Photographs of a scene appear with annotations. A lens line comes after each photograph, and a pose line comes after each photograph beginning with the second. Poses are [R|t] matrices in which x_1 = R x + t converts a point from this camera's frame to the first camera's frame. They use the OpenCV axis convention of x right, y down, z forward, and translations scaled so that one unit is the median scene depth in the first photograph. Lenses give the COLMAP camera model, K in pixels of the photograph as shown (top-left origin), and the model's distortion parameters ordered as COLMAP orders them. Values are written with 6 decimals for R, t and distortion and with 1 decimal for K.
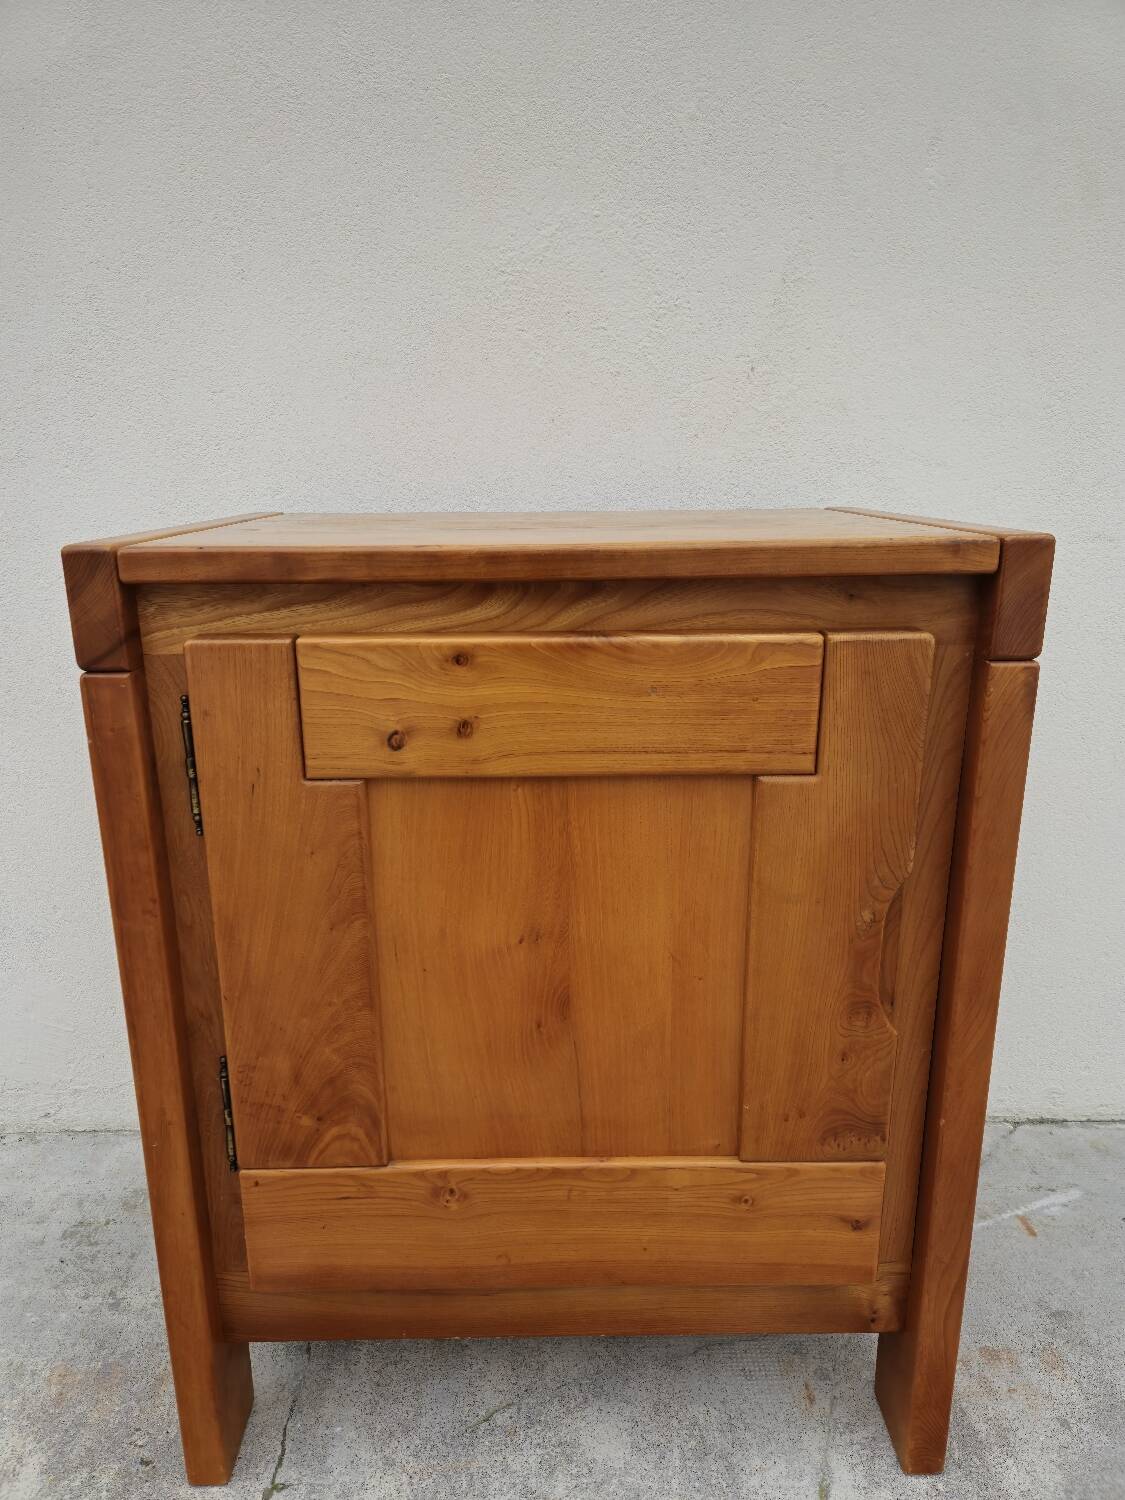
lens RADIAL K [[1019.3, 0, 559.5], [0, 1019.3, 750.2], [0, 0, 1]] dist [0.046949, -0.036255]
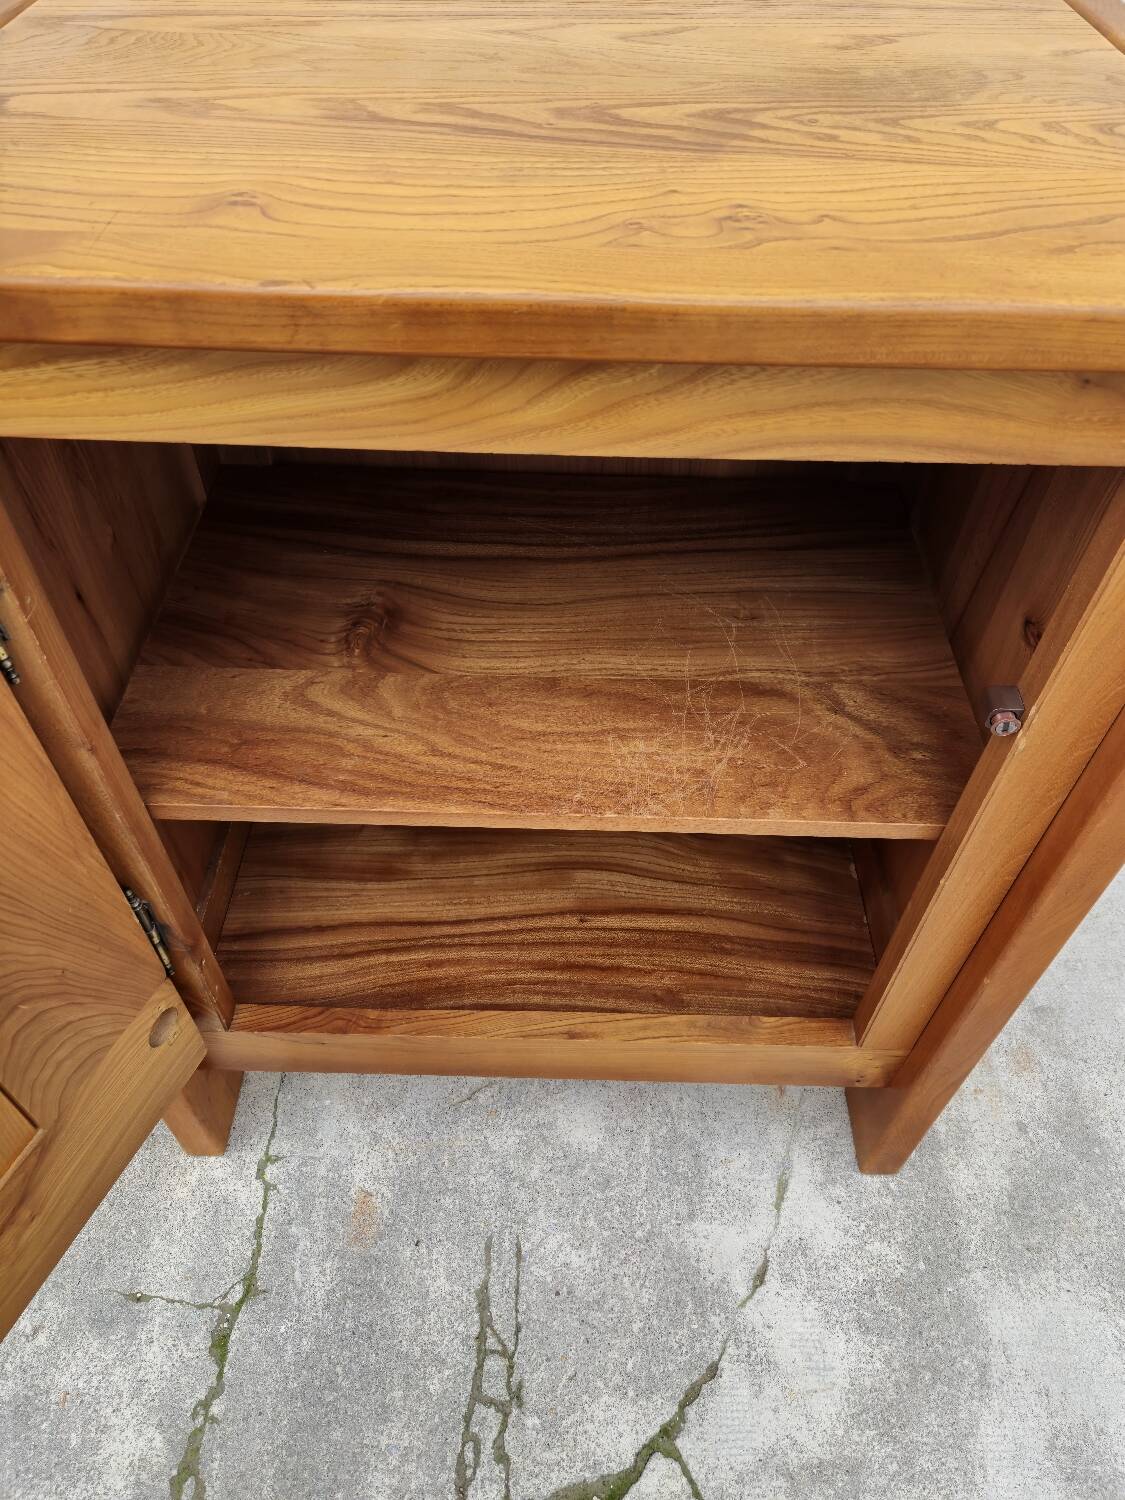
lens RADIAL K [[1014.3, 0, 567.4], [0, 1014.3, 763.1], [0, 0, 1]] dist [0.052269, -0.041562]
pose [[0.999165, 0.040784, 0.002272, 0.015113], [-0.035490, 0.839225, 0.542625, -0.237719], [0.020224, -0.542253, 0.839972, 0.379002]]
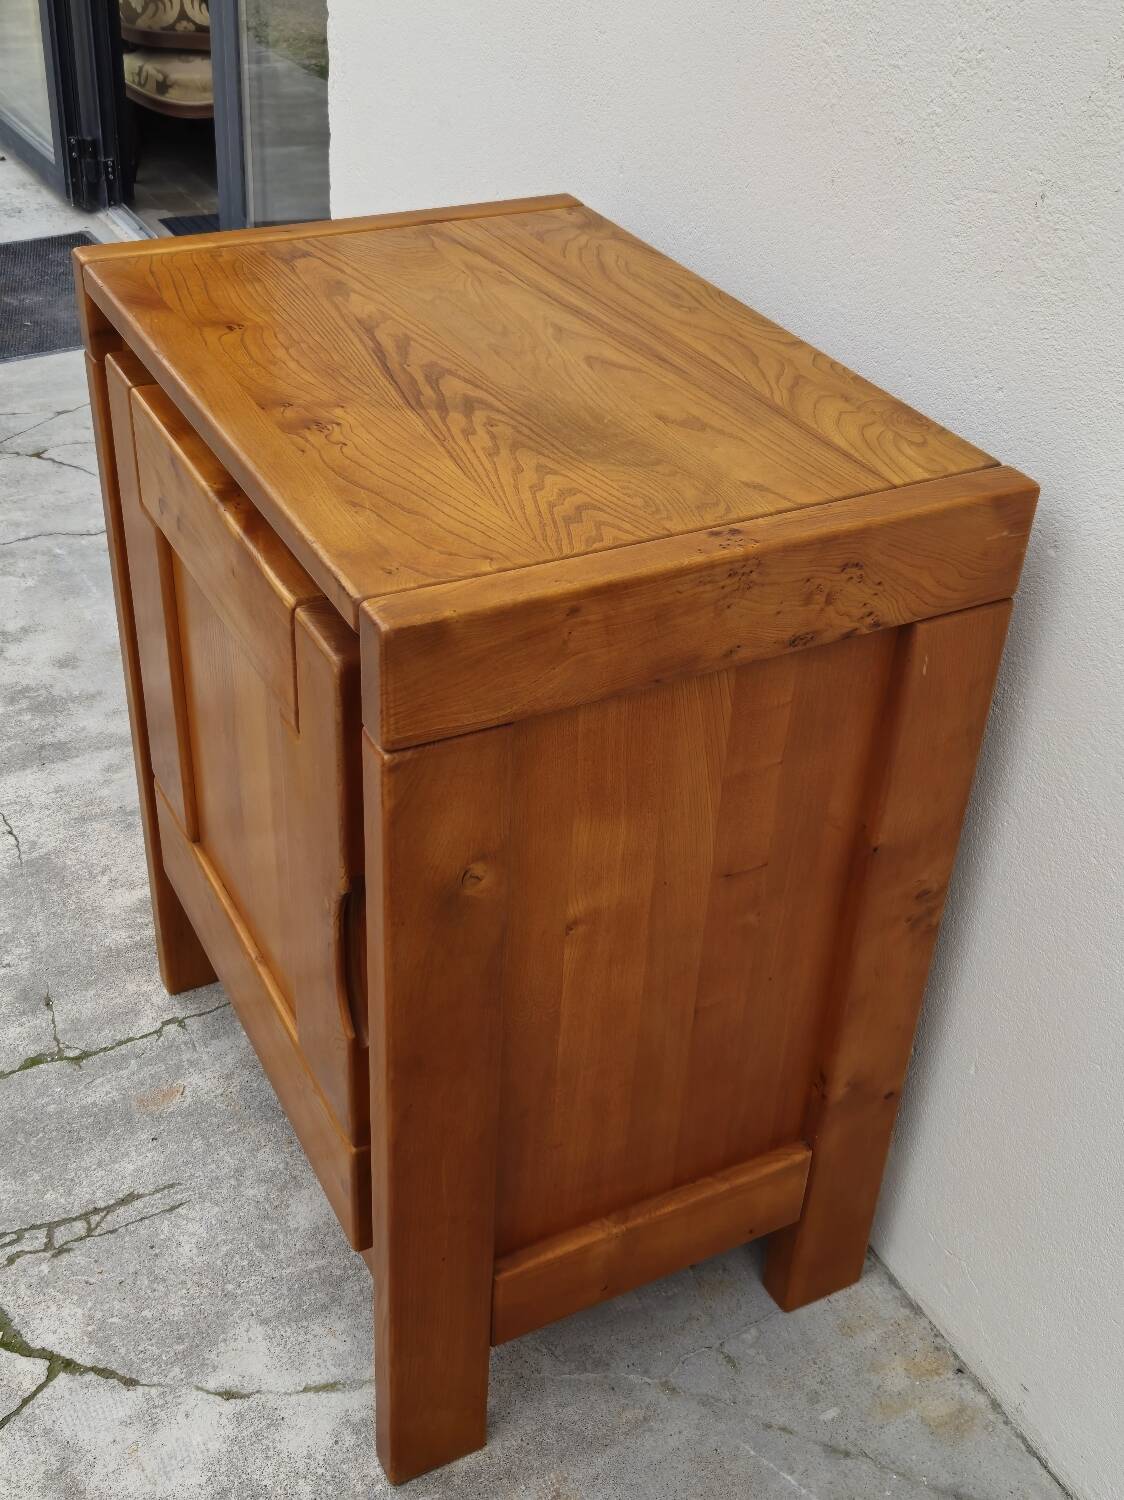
lens RADIAL K [[1665.0, 0, 546.0], [0, 1665.0, 735.8], [0, 0, 1]] dist [0.056298, 0.000000]
pose [[0.444995, 0.529784, -0.722017, 1.296826], [-0.287460, 0.848080, 0.445115, -0.643498], [0.848143, 0.009477, 0.529683, 0.351838]]
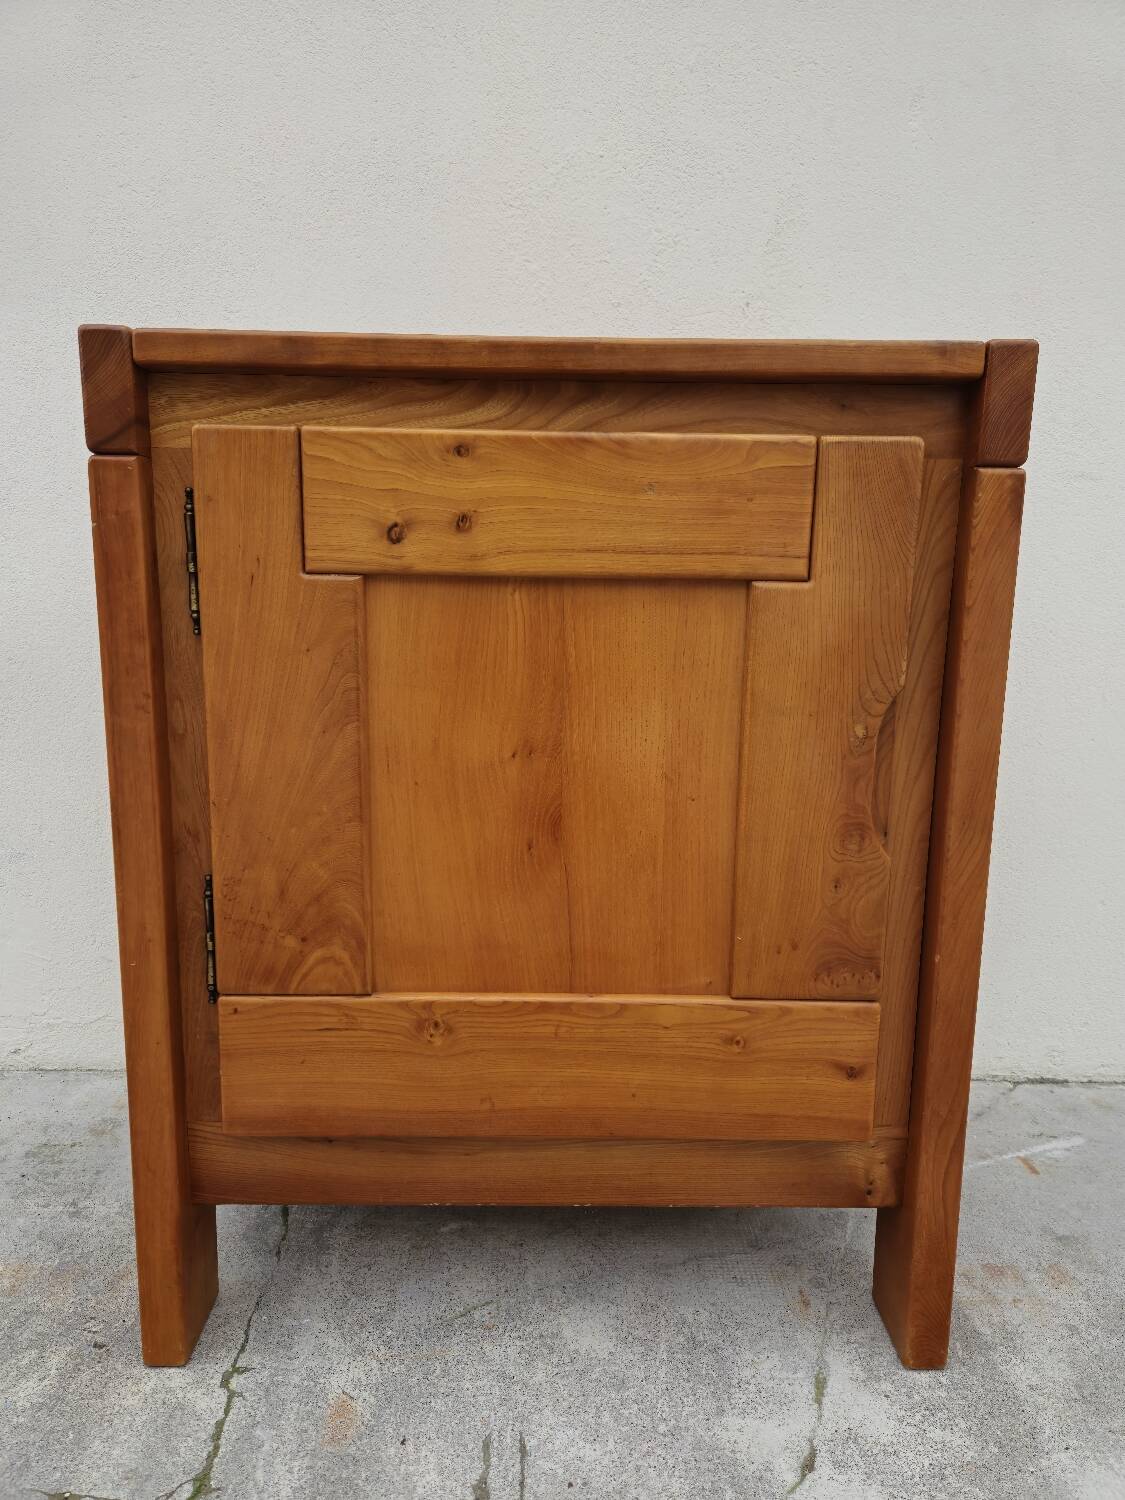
lens RADIAL K [[1014.3, 0, 561.7], [0, 1014.3, 752.3], [0, 0, 1]] dist [0.052269, -0.041562]
pose [[0.999746, 0.021618, 0.006365, 0.002505], [-0.020848, 0.994468, -0.102954, 0.273209], [-0.008556, 0.102795, 0.994666, 0.012633]]
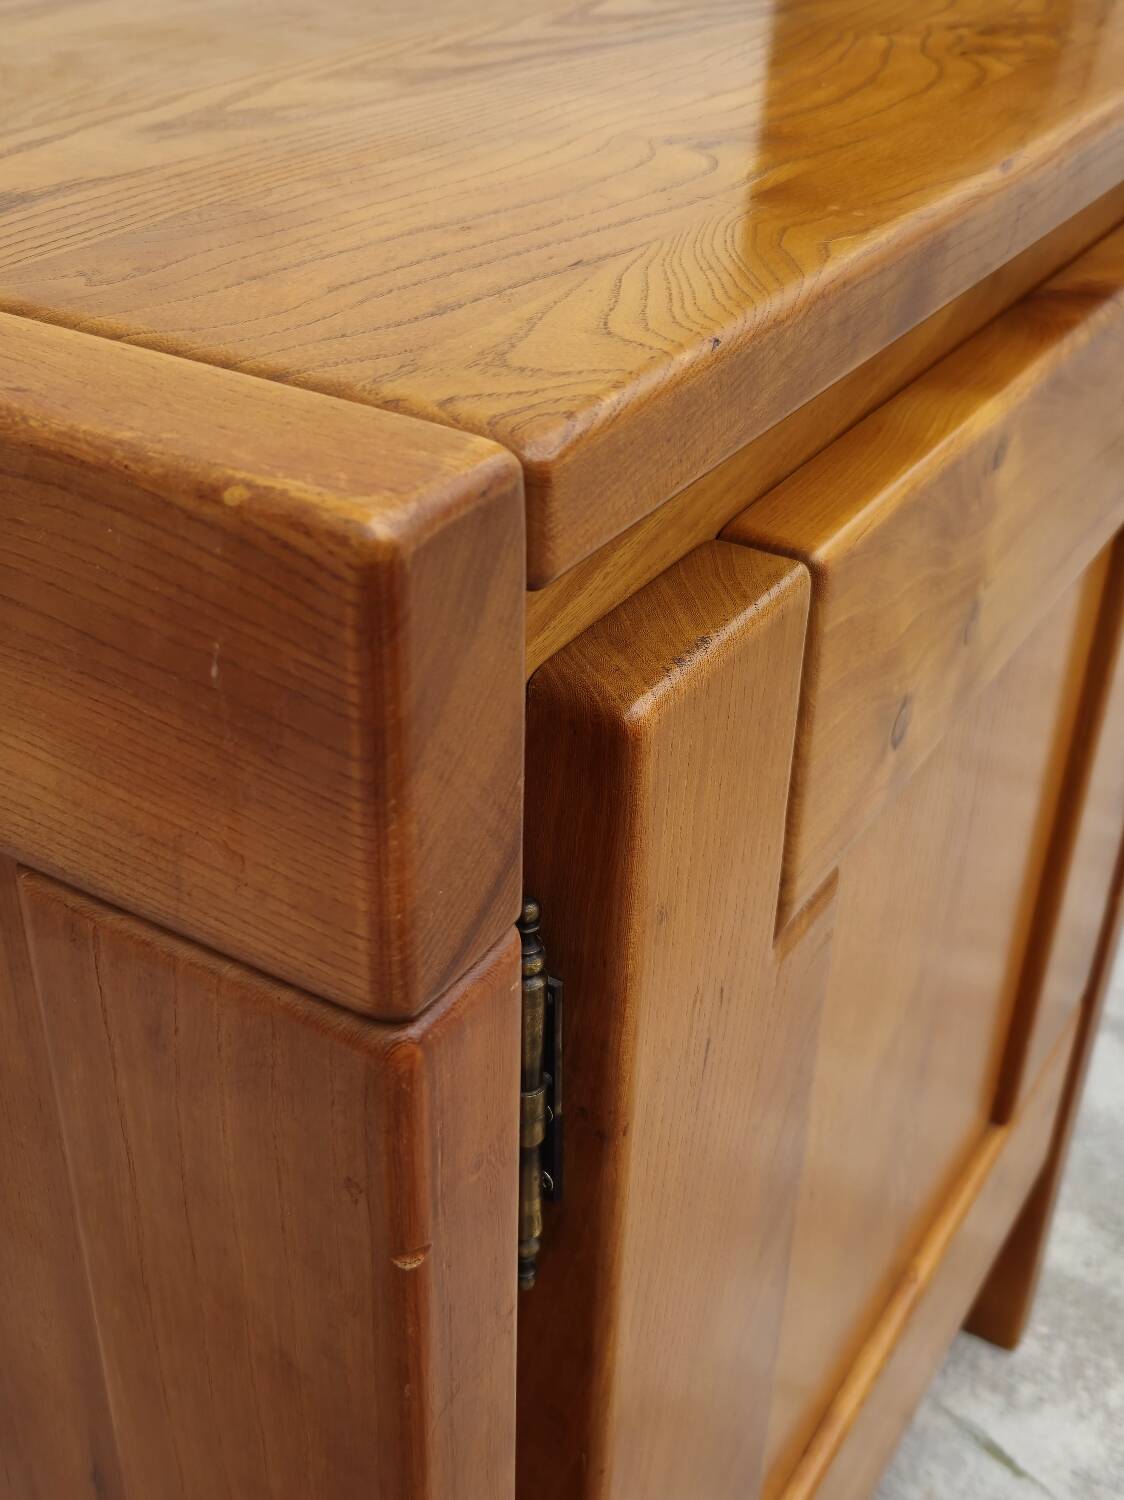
lens RADIAL K [[1702.9, 0, 563.0], [0, 1702.9, 749.5], [0, 0, 1]] dist [0.049614, 0.000000]
pose [[0.533791, -0.429040, 0.728692, -0.596806], [0.203598, 0.901586, 0.381694, -0.231413], [-0.820741, -0.055385, 0.568610, 0.666566]]
